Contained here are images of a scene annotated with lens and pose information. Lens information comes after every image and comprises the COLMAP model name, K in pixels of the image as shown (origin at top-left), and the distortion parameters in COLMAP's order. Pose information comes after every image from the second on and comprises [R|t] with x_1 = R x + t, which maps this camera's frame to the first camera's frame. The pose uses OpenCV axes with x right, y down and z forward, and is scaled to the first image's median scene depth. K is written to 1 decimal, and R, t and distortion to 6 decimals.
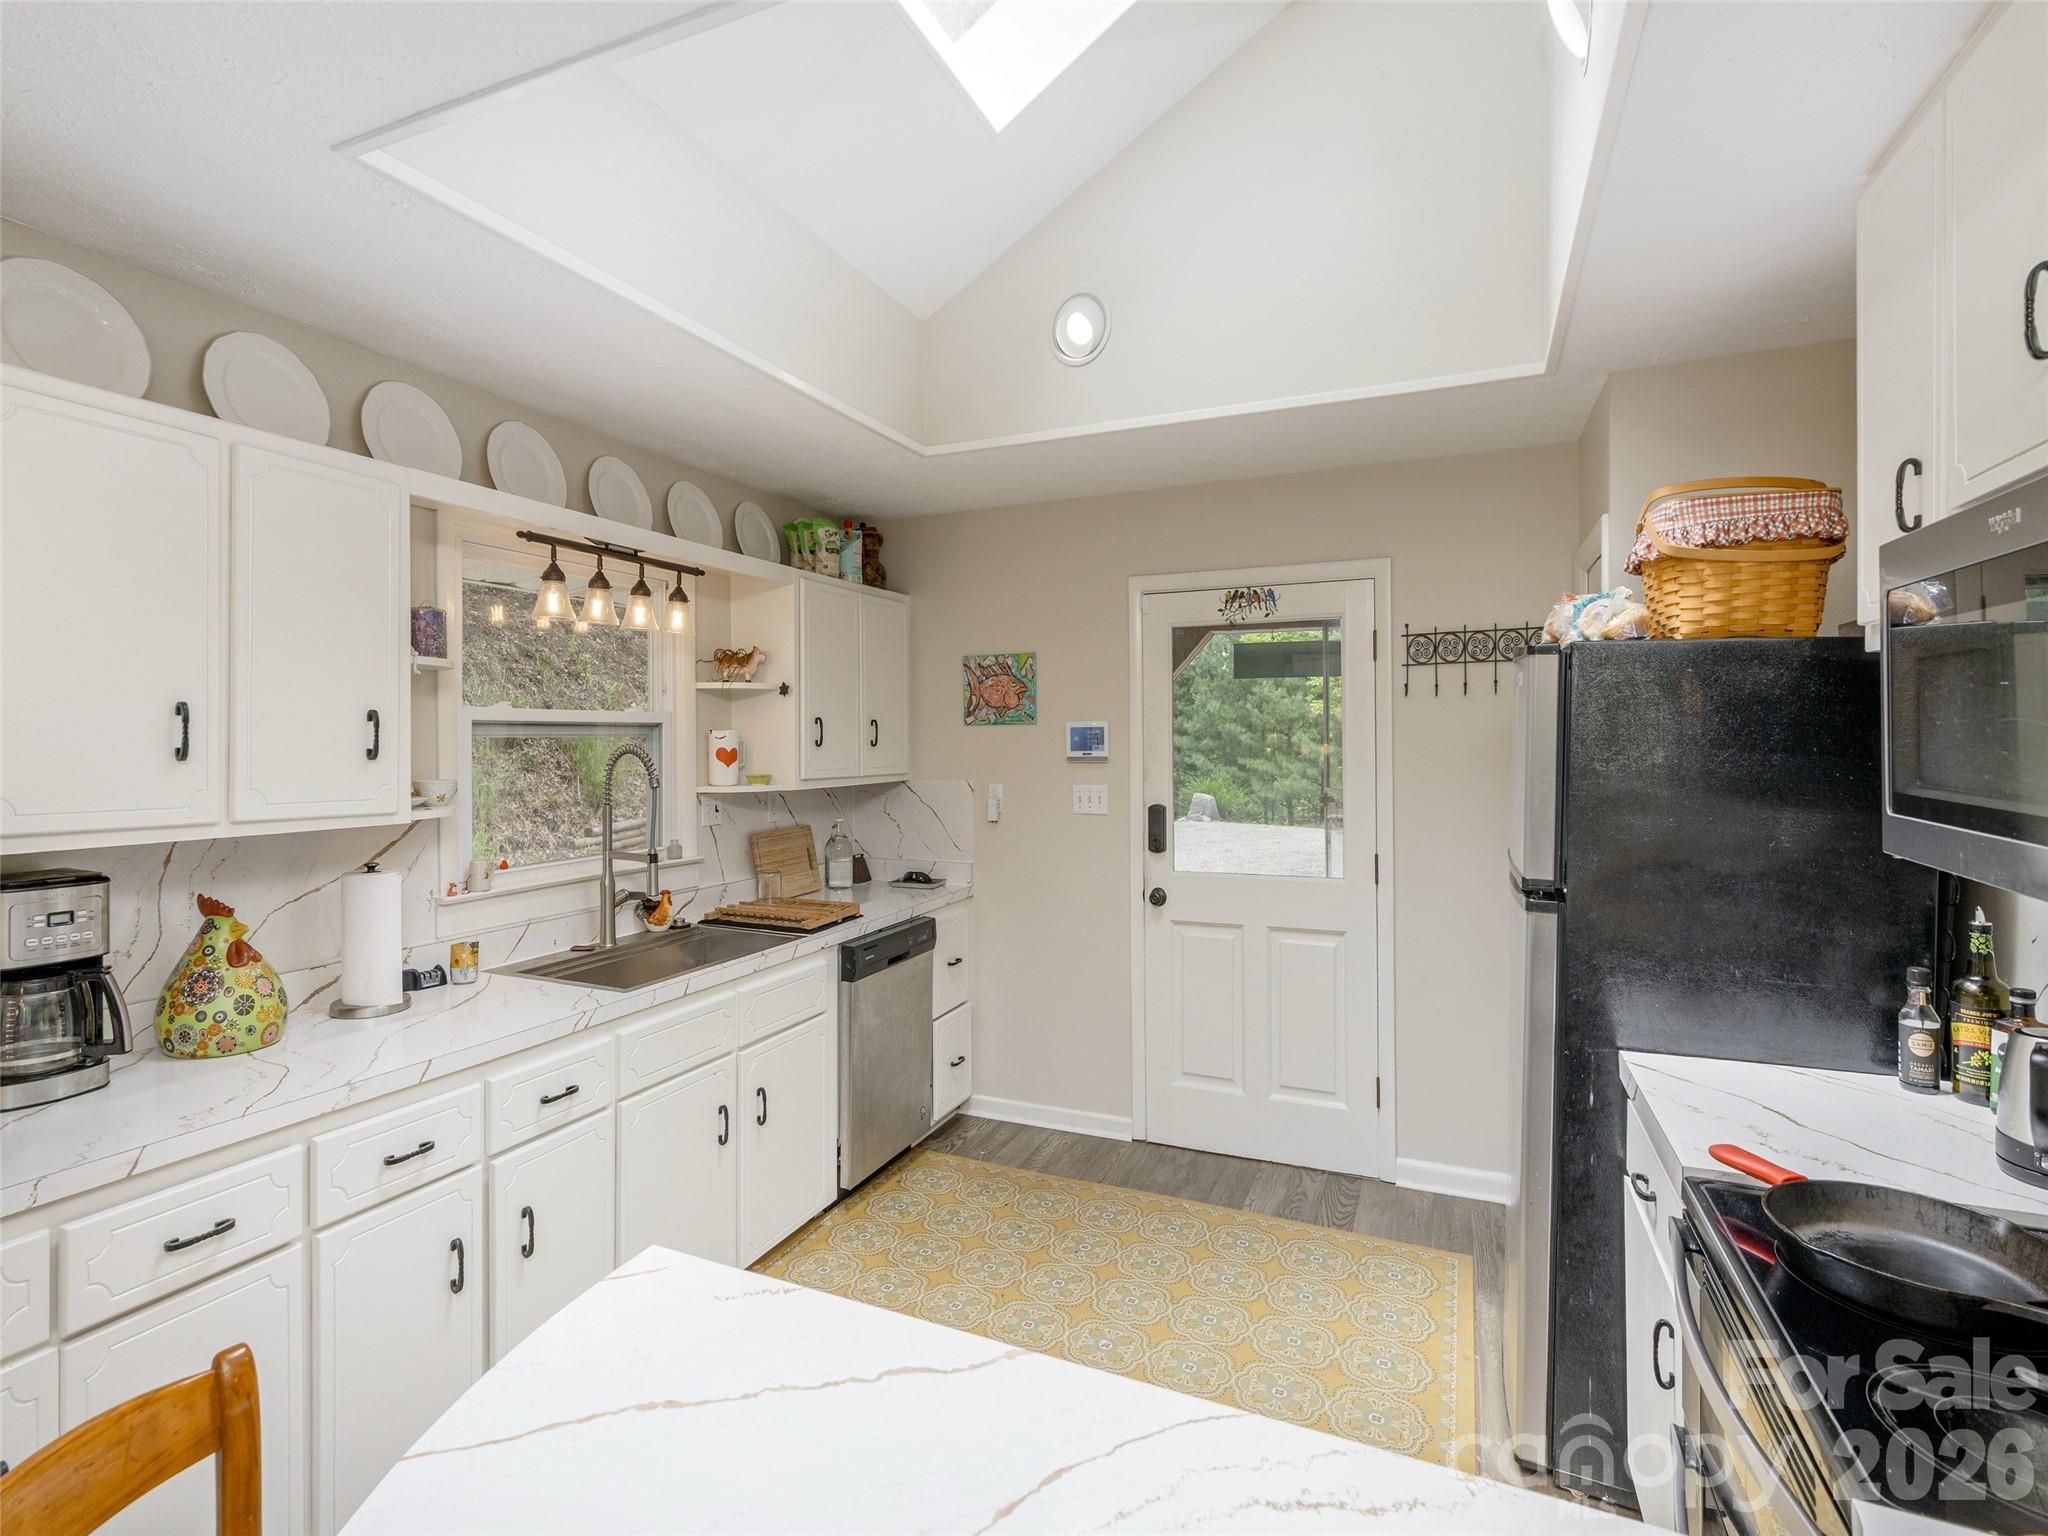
lens RADIAL K [[918.9, 0, 990.2], [0, 918.9, 743.9], [0, 0, 1]] dist [-0.001546, -0.001091]
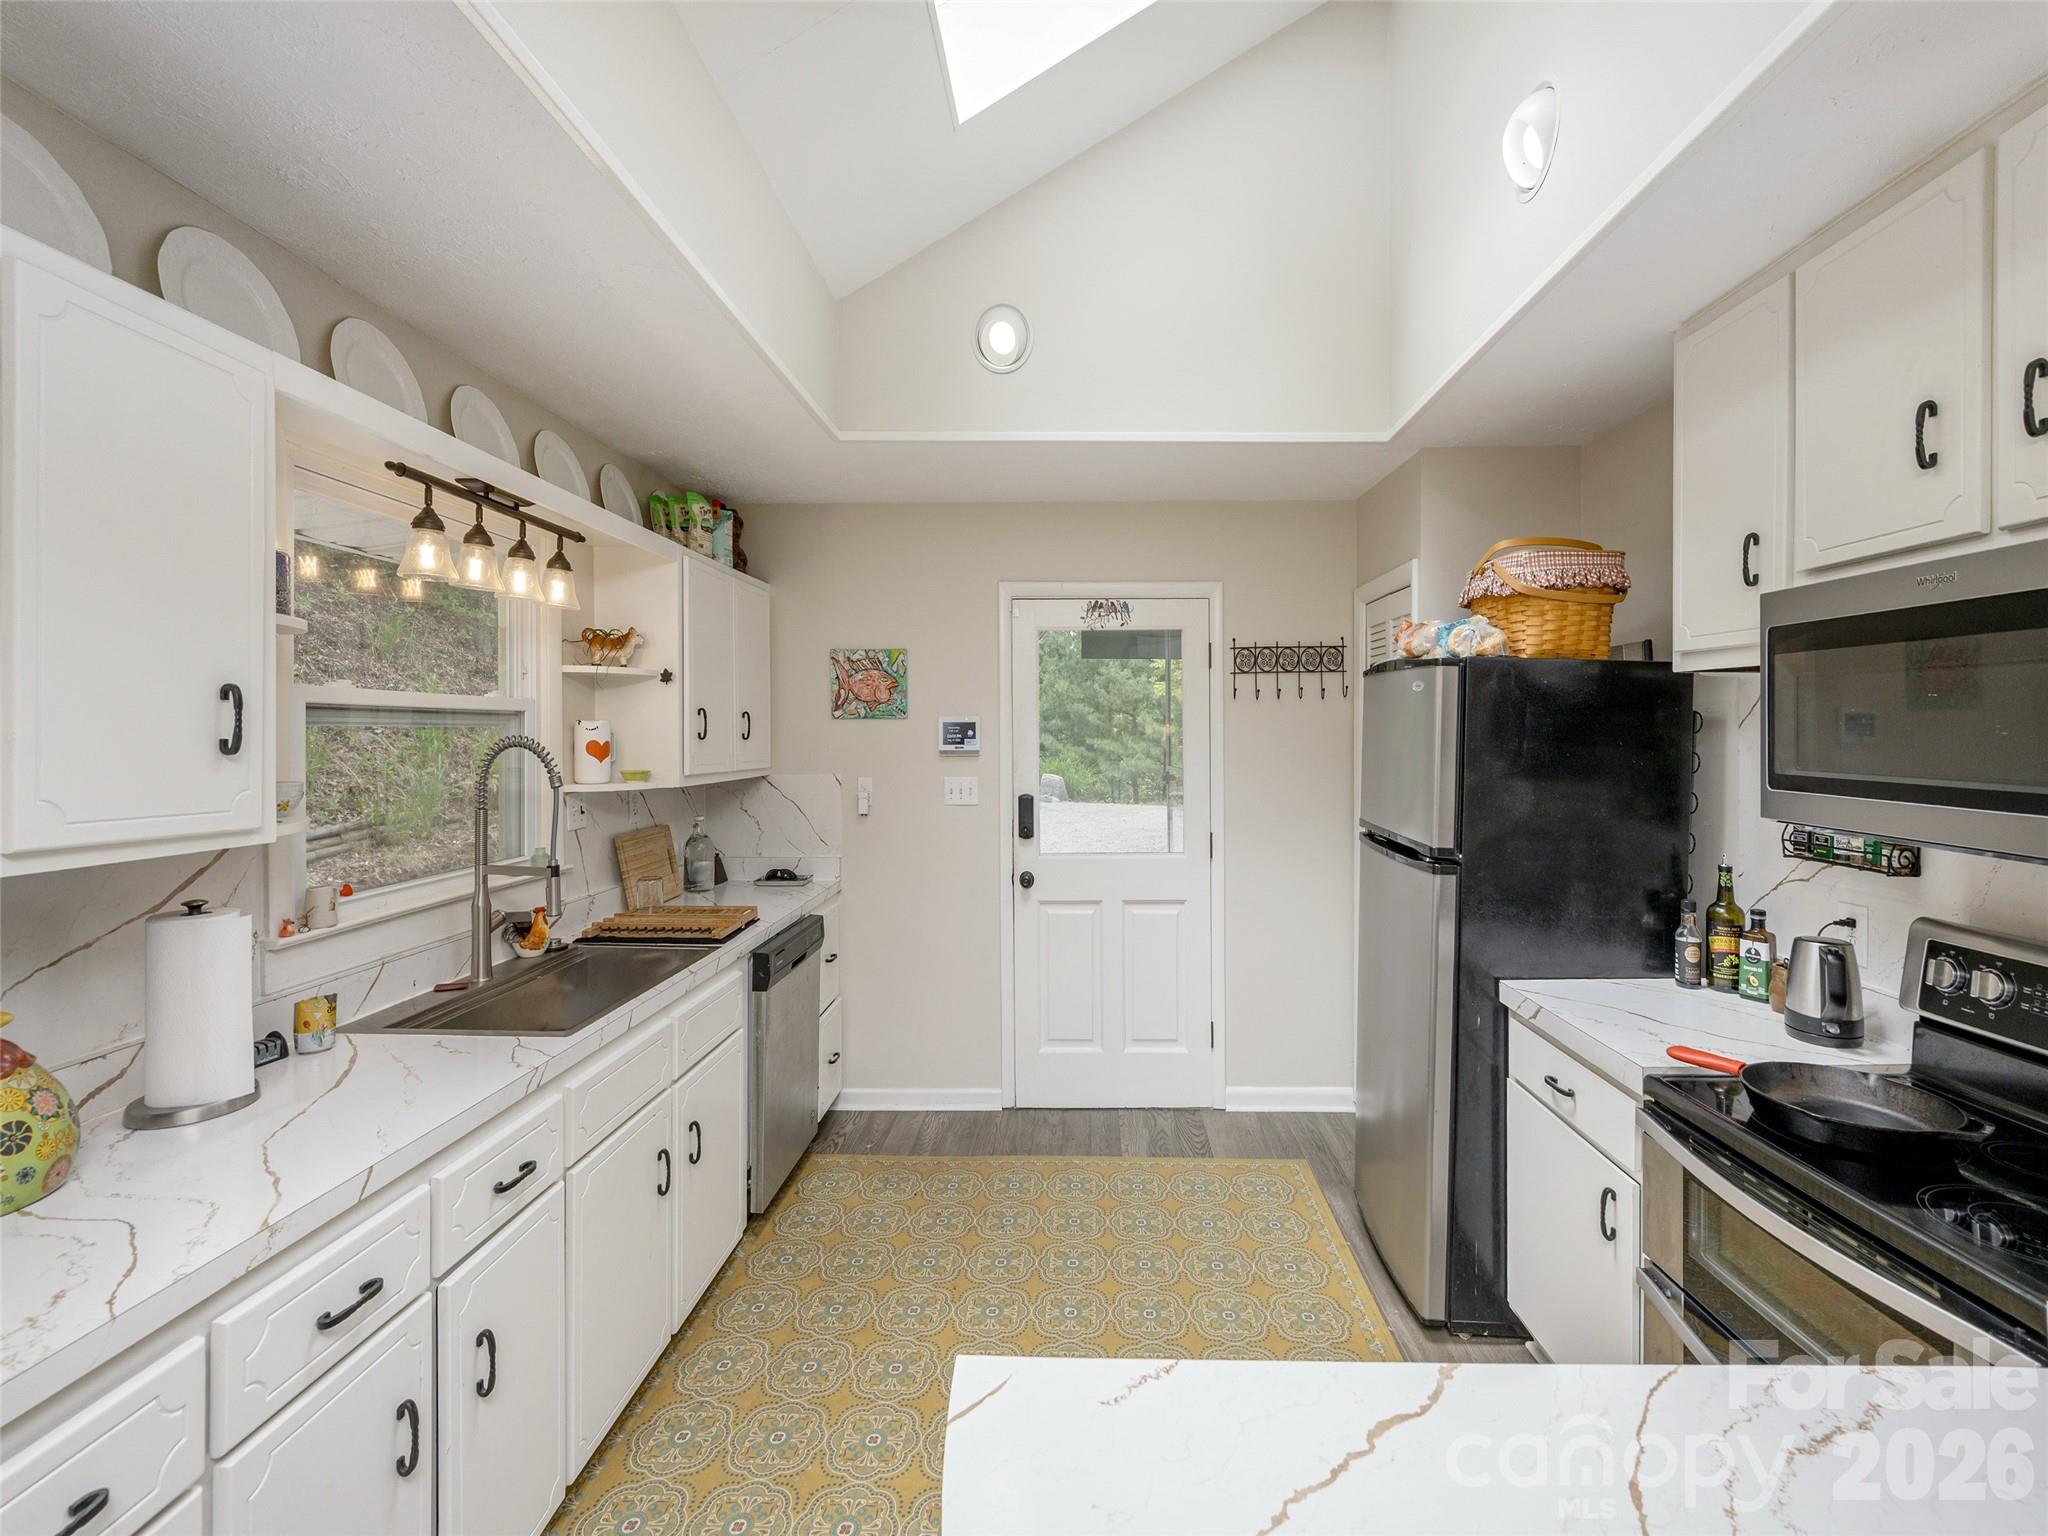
lens RADIAL K [[828.9, 0, 1020.2], [0, 828.9, 741.5], [0, 0, 1]] dist [-0.000753, -0.000073]
pose [[0.925764, 0.002501, 0.378093, -0.215651], [-0.003311, 0.999993, 0.001492, 0.002571], [-0.378087, -0.002634, 0.925766, 0.112715]]
